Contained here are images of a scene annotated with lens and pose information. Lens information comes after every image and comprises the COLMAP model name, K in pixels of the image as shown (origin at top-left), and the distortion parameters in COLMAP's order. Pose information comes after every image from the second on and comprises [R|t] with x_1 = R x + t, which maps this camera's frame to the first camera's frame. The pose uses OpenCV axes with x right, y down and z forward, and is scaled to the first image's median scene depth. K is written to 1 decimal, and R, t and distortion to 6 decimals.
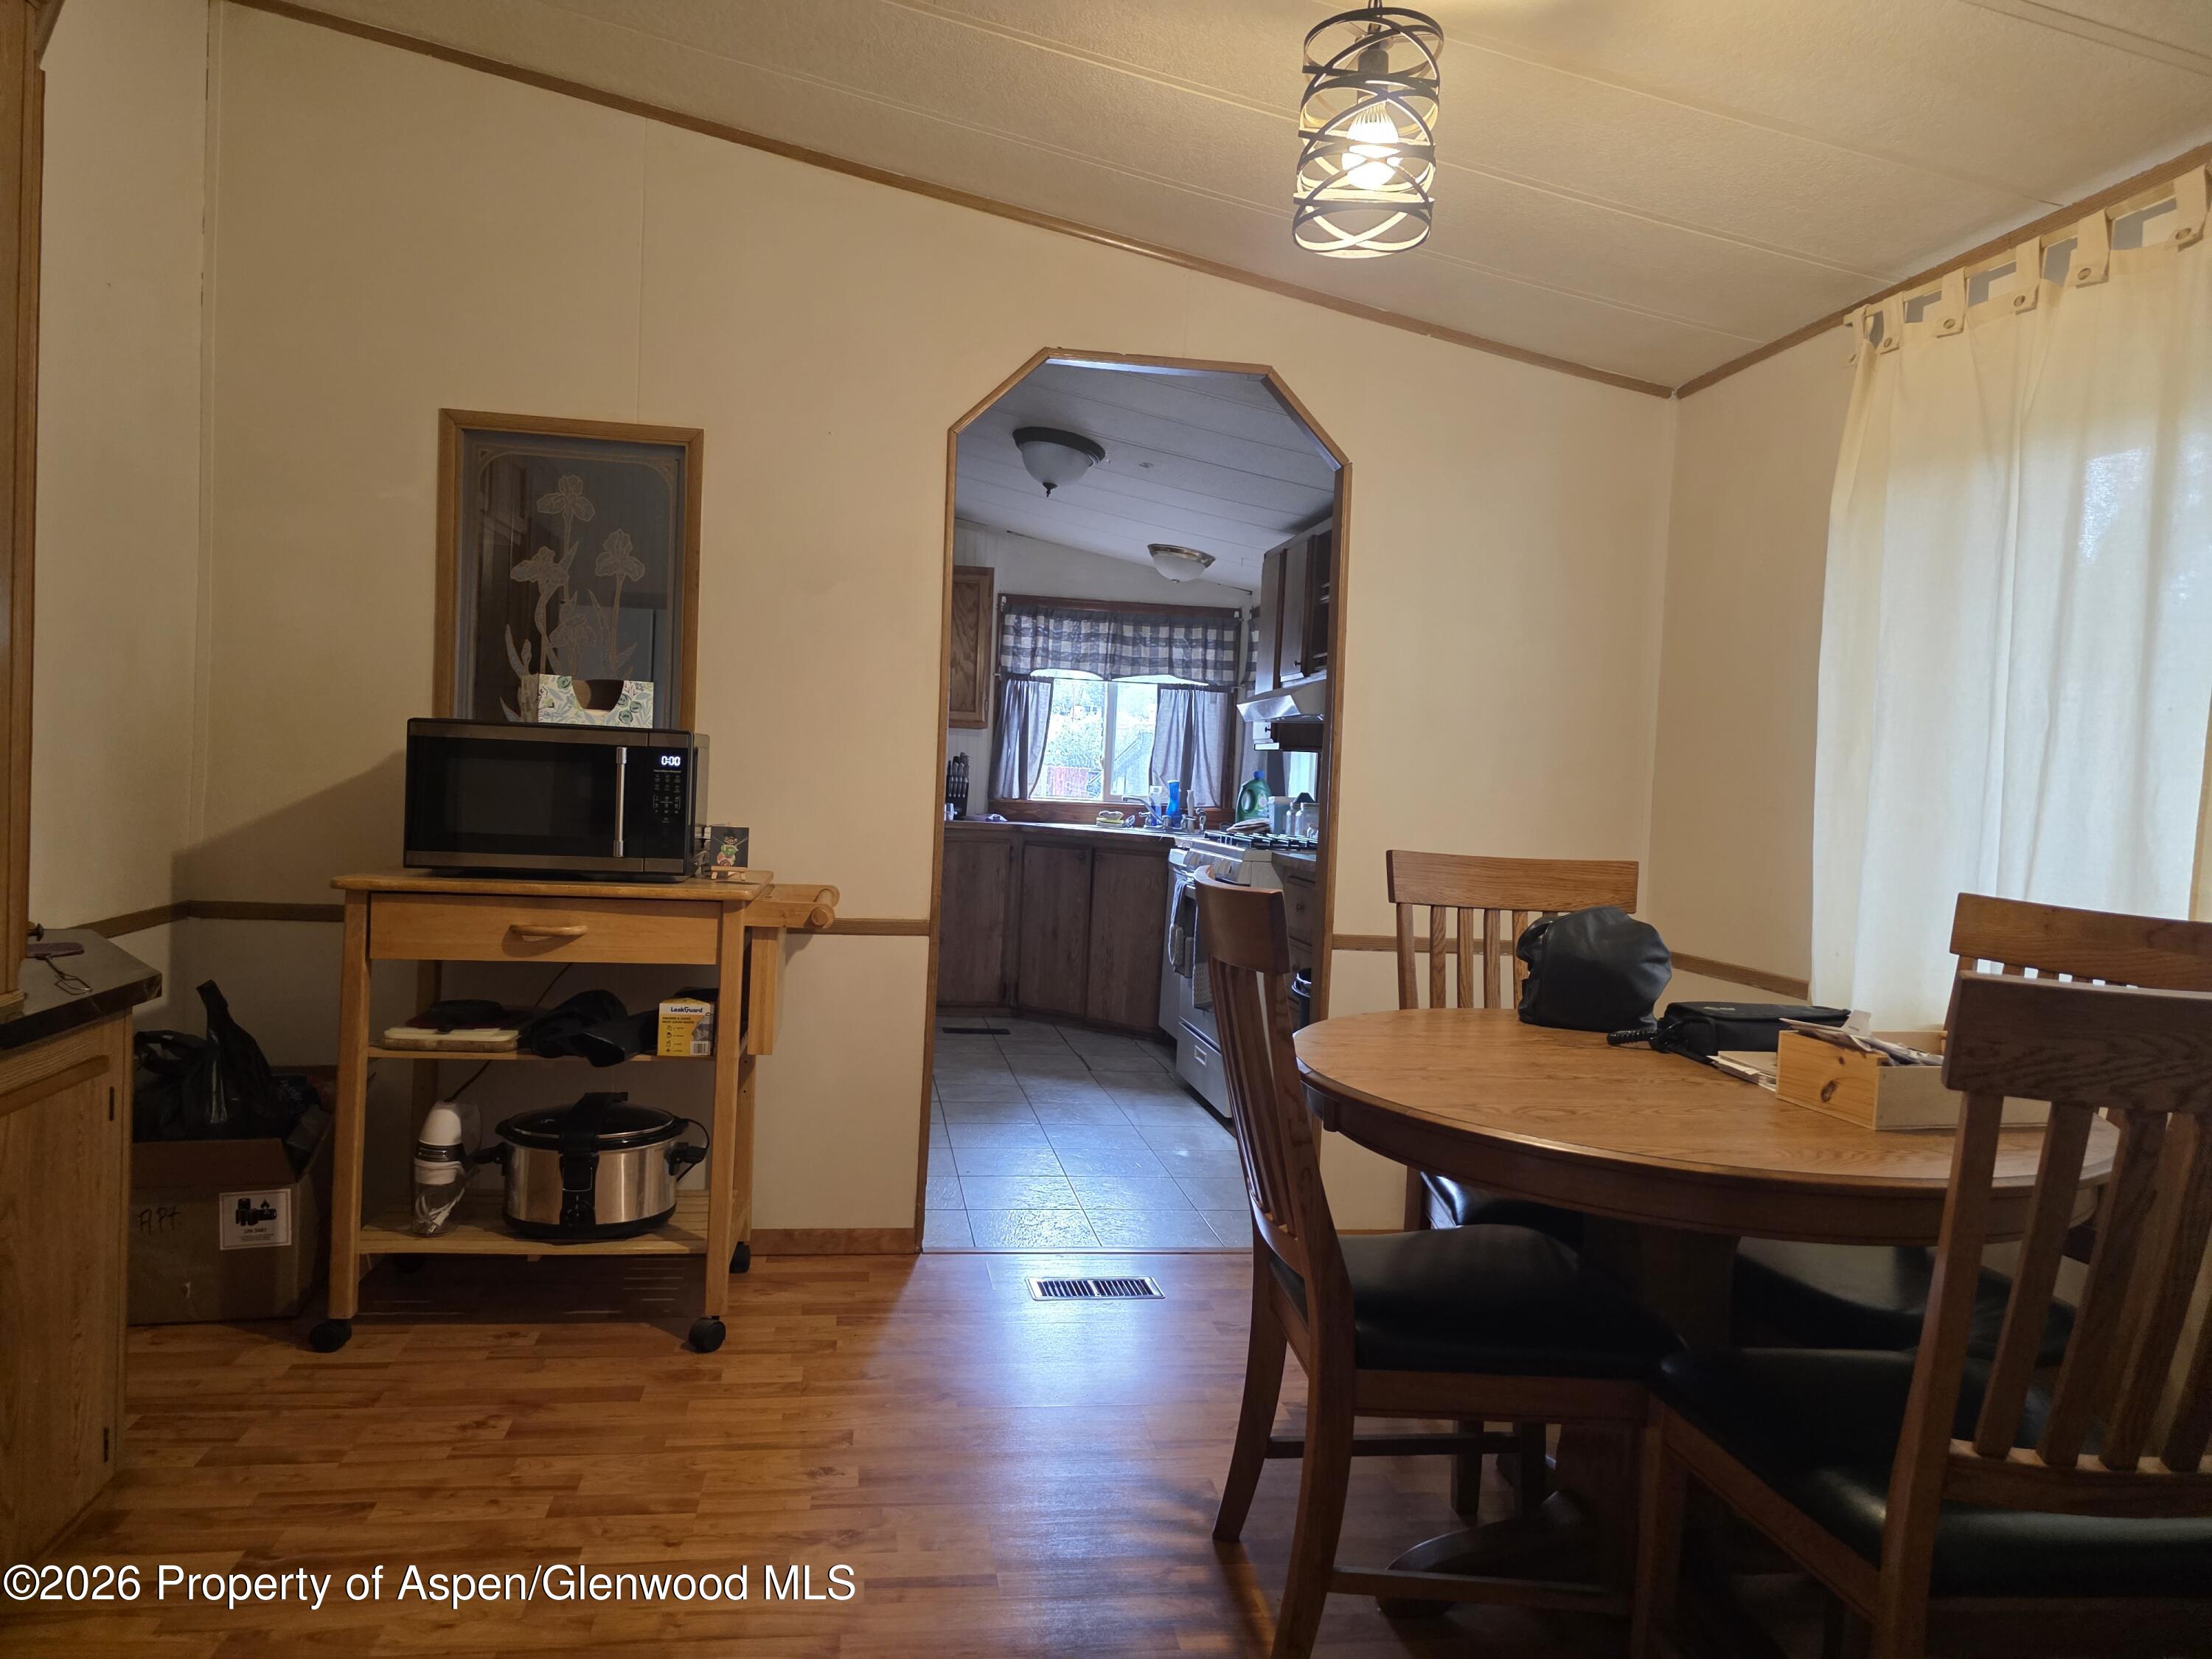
lens RADIAL K [[1508.1, 0, 1106.0], [0, 1508.1, 829.5], [0, 0, 1]] dist [0.001351, -0.001779]
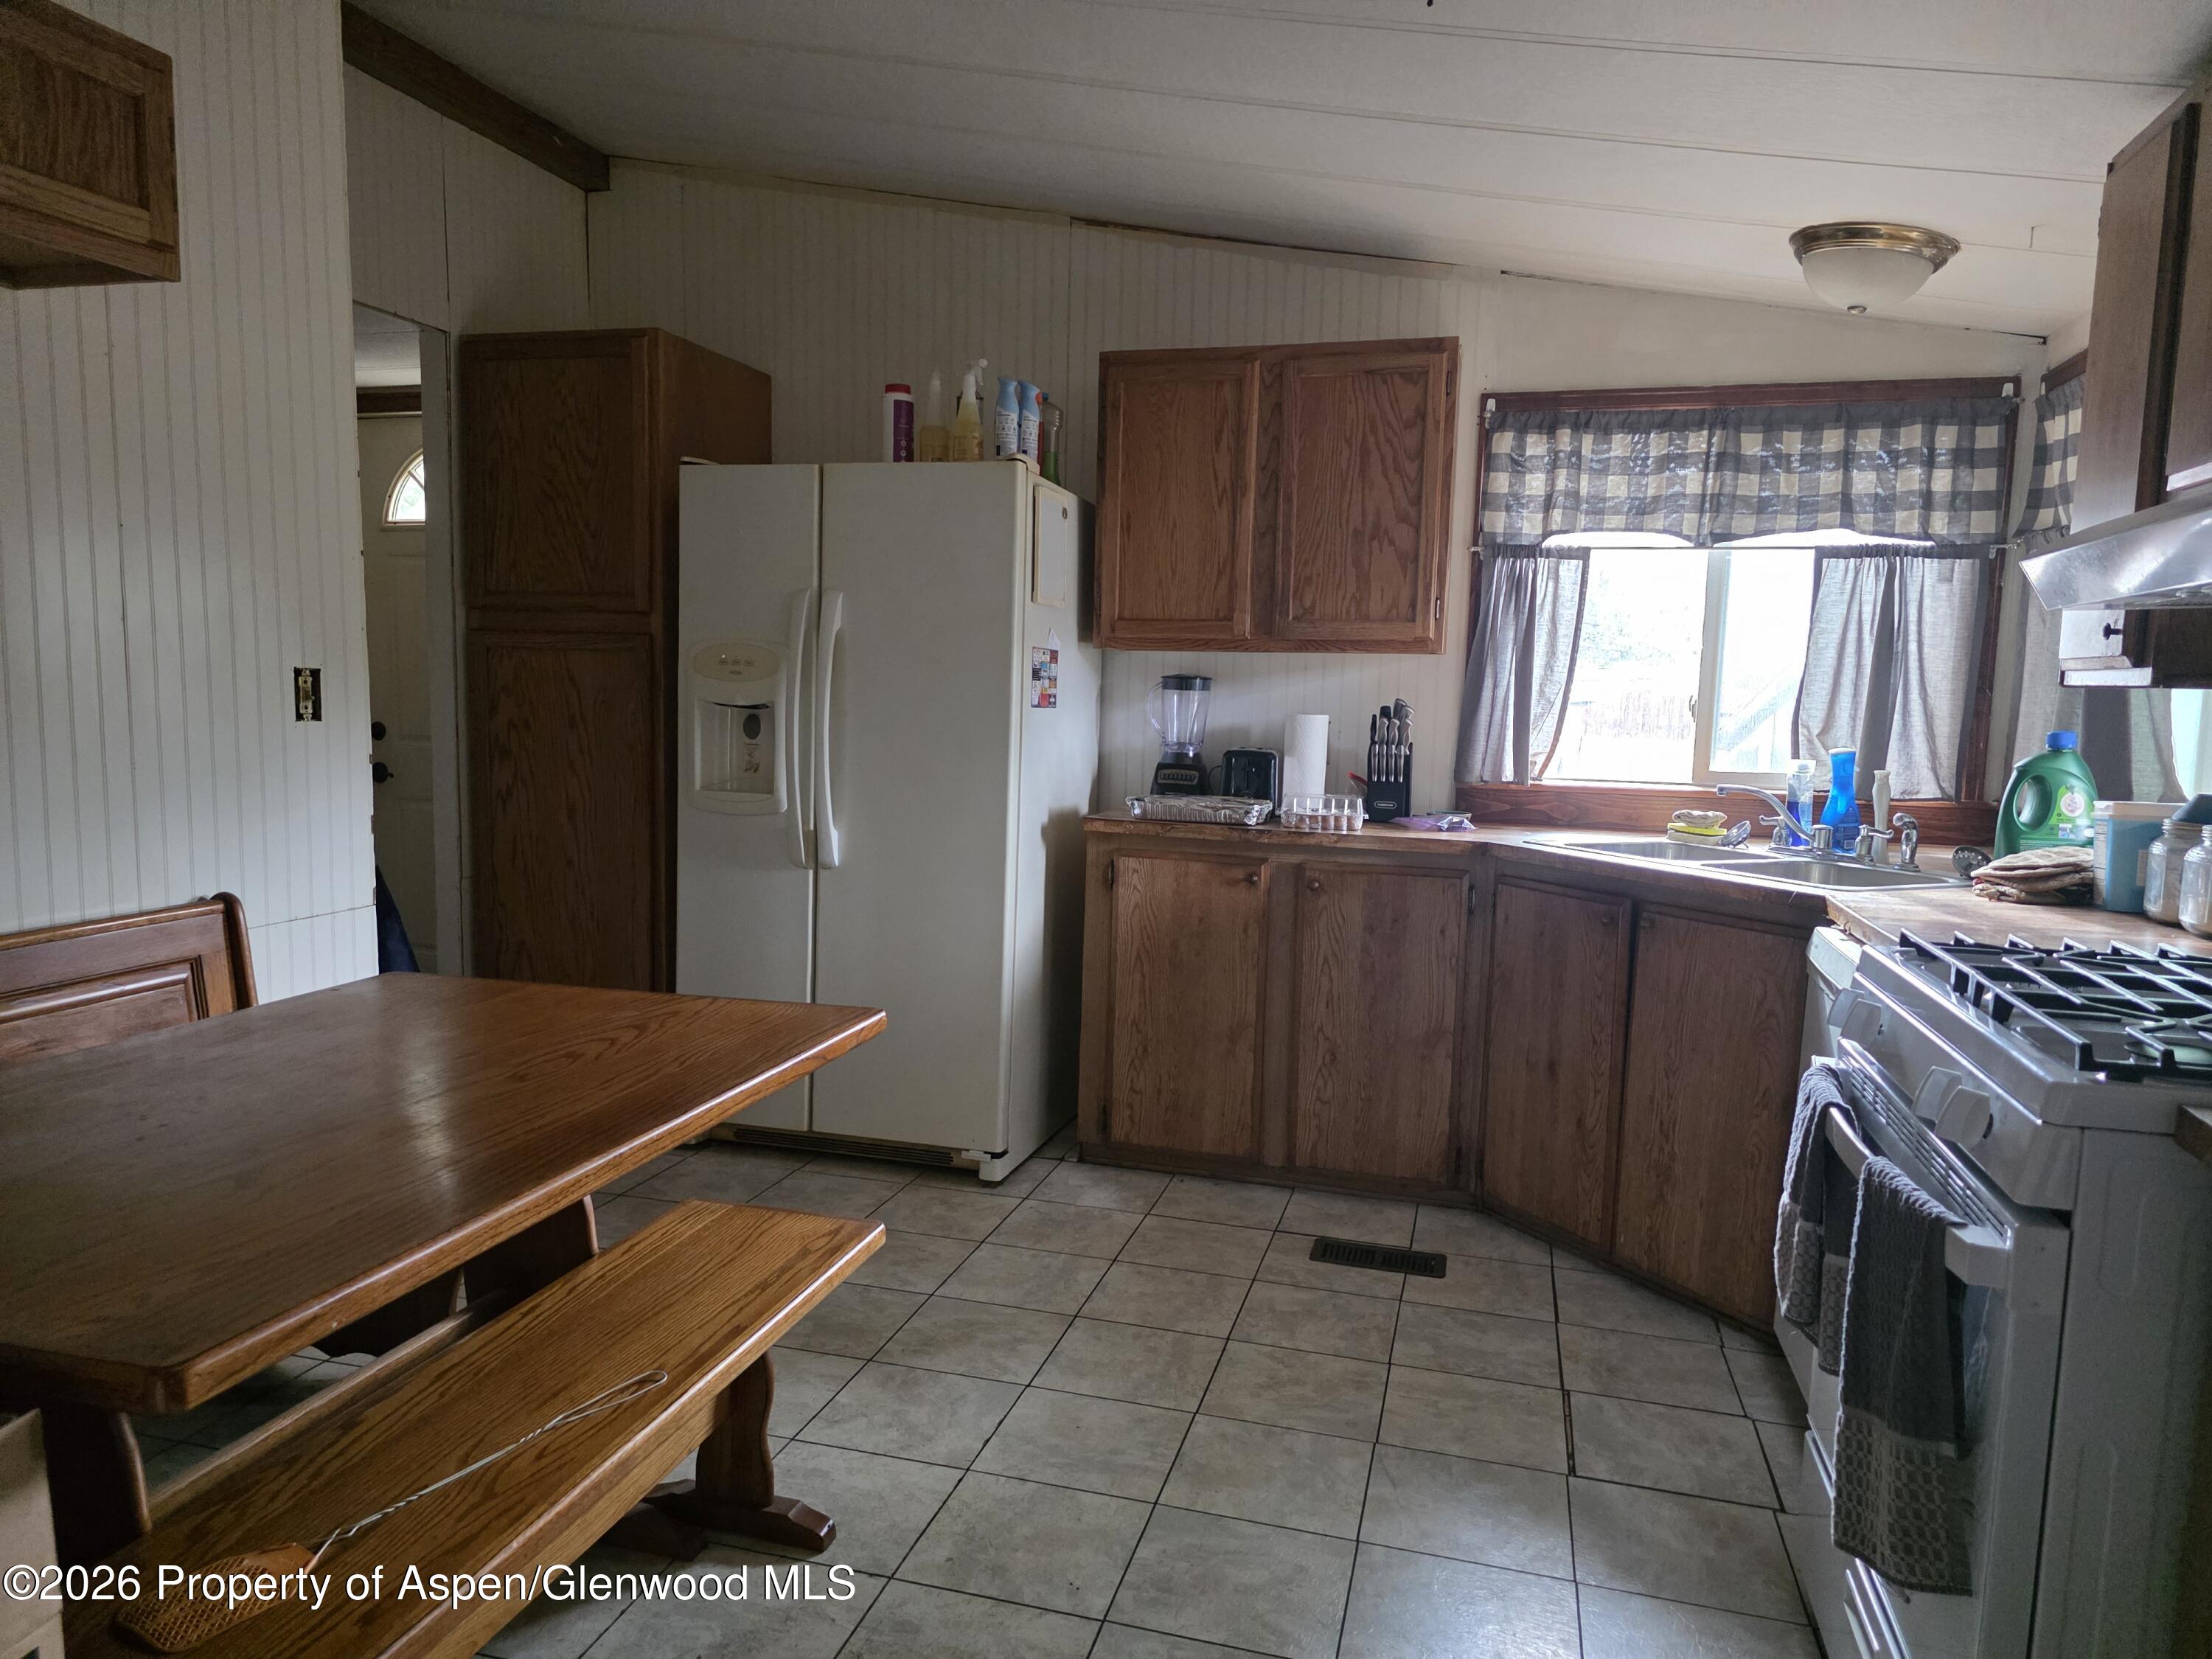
lens RADIAL K [[1469.8, 0, 1059.5], [0, 1469.8, 845.9], [0, 0, 1]] dist [0.005359, -0.019409]
pose [[0.890913, 0.024736, -0.453500, 0.034975], [0.003816, 0.998073, 0.061937, -0.030689], [0.454159, -0.056911, 0.889101, 0.463827]]
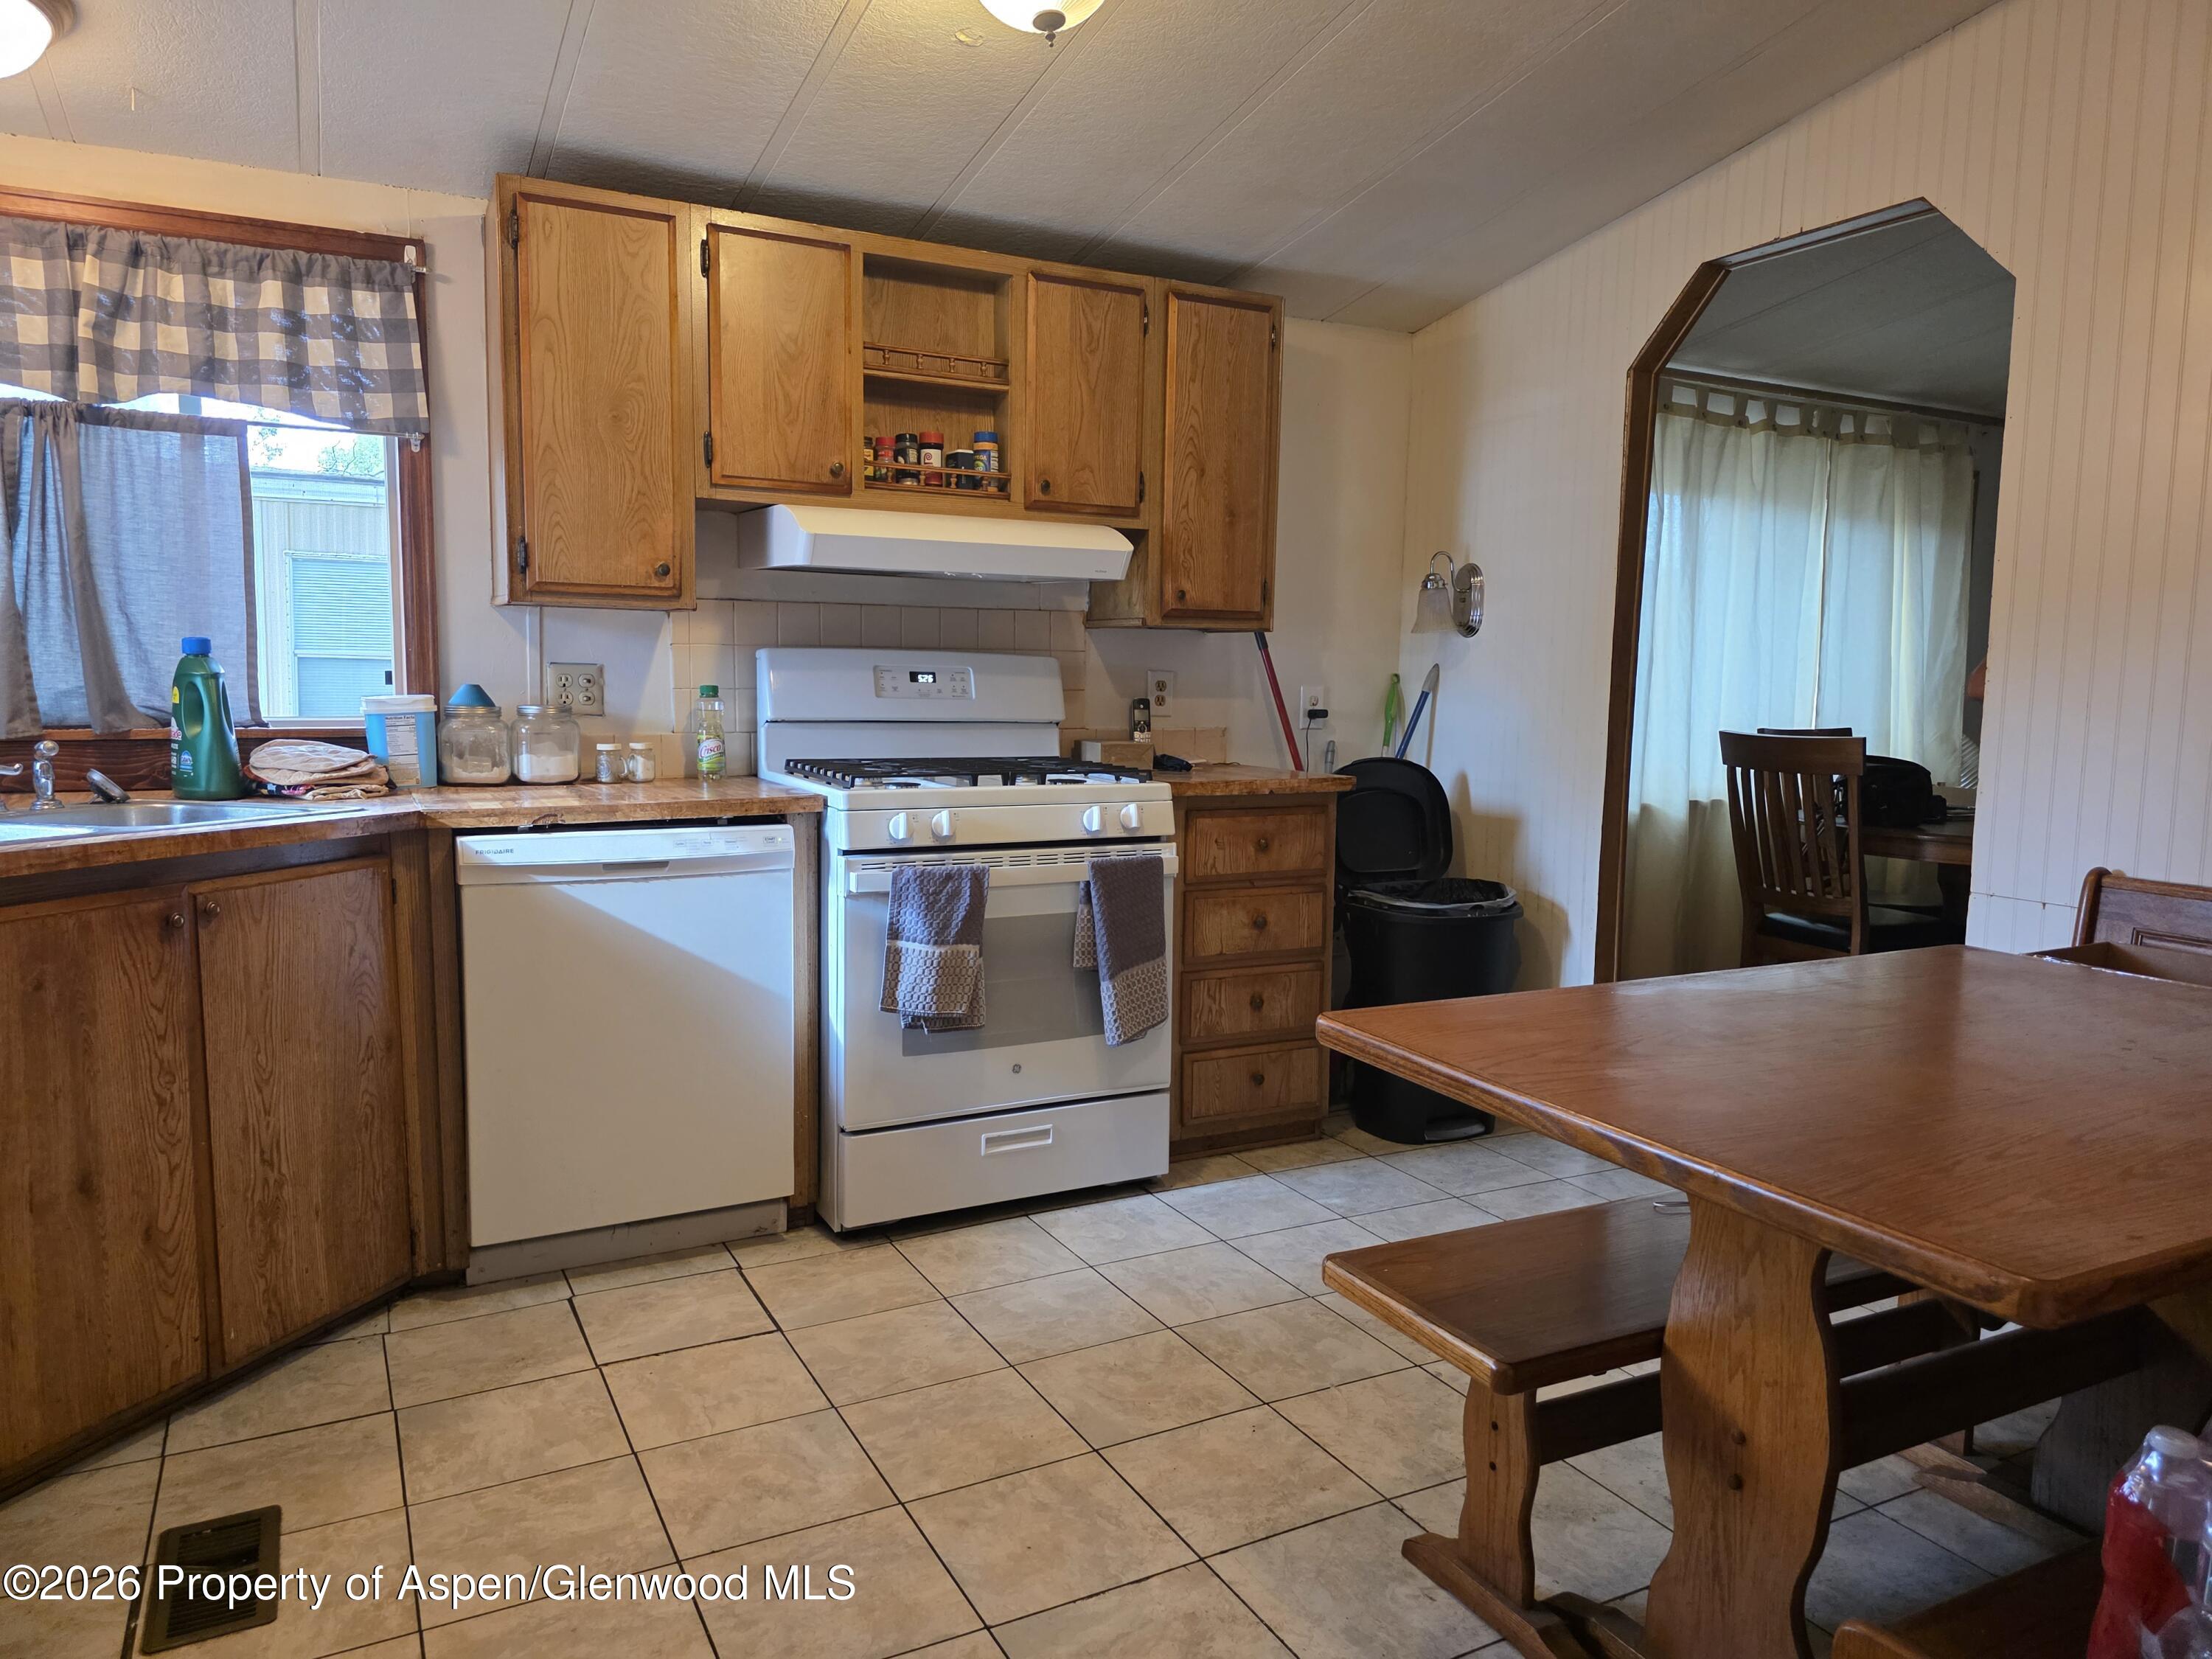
lens RADIAL K [[1508.1, 0, 1106.0], [0, 1508.1, 829.5], [0, 0, 1]] dist [0.001351, -0.001779]
pose [[-0.301624, -0.148909, 0.941727, -0.345729], [0.002416, 0.987606, 0.156937, -0.047018], [-0.953424, 0.049611, -0.297526, 0.813794]]
